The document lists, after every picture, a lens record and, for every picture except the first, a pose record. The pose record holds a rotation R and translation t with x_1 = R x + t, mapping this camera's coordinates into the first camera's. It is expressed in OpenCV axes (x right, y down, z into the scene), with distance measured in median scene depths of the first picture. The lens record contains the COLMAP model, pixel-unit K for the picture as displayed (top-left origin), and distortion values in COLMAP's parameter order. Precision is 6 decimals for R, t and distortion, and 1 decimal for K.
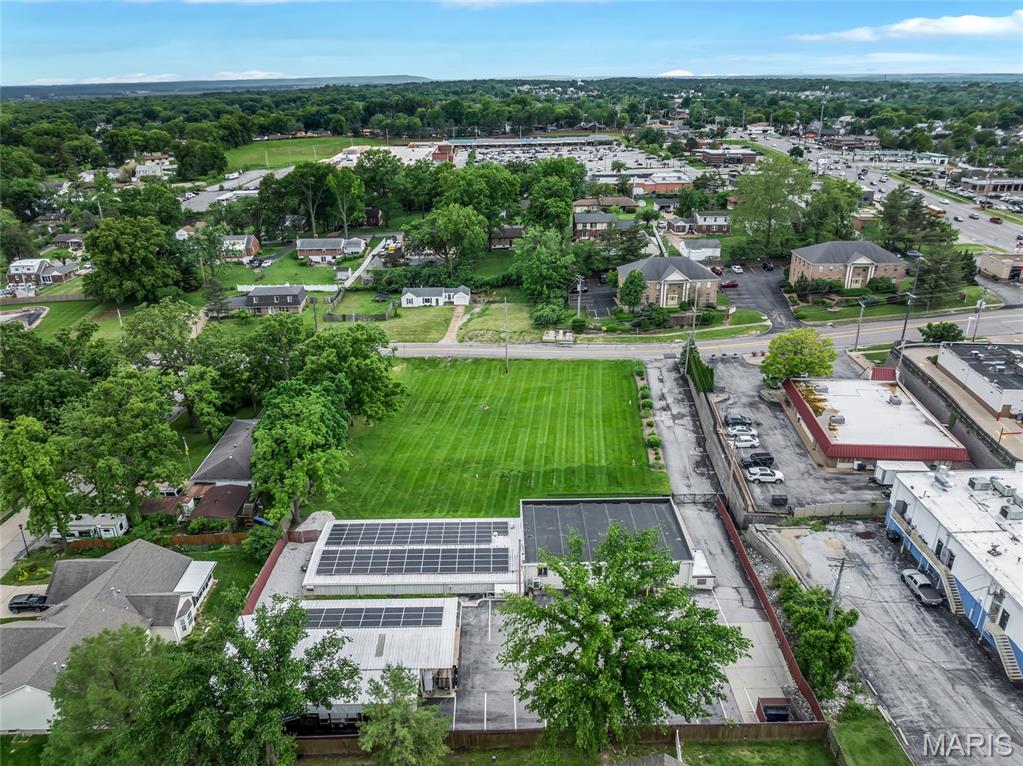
lens RADIAL K [[726.2, 0, 511.5], [0, 726.2, 383.0], [0, 0, 1]] dist [-0.039725, 0.004532]
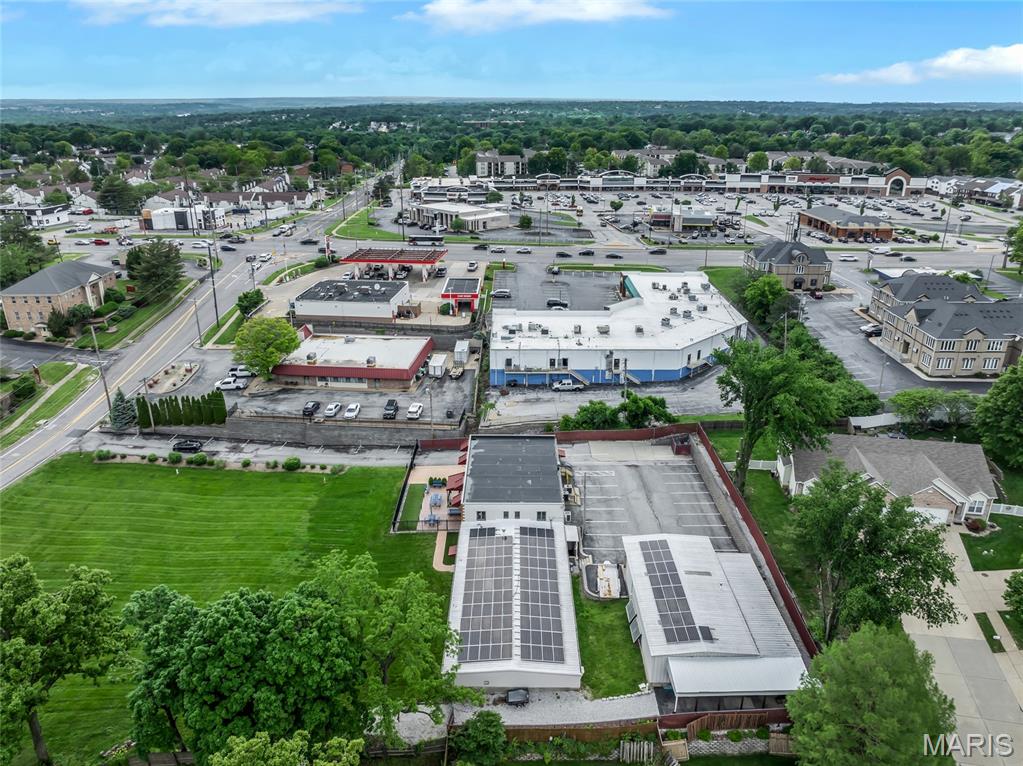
lens RADIAL K [[726.2, 0, 511.5], [0, 726.2, 383.0], [0, 0, 1]] dist [-0.039725, 0.004532]
pose [[0.014141, -0.356536, 0.934174, -0.649442], [0.393565, 0.860838, 0.322589, -0.202932], [-0.919188, 0.363097, 0.152493, 0.586121]]
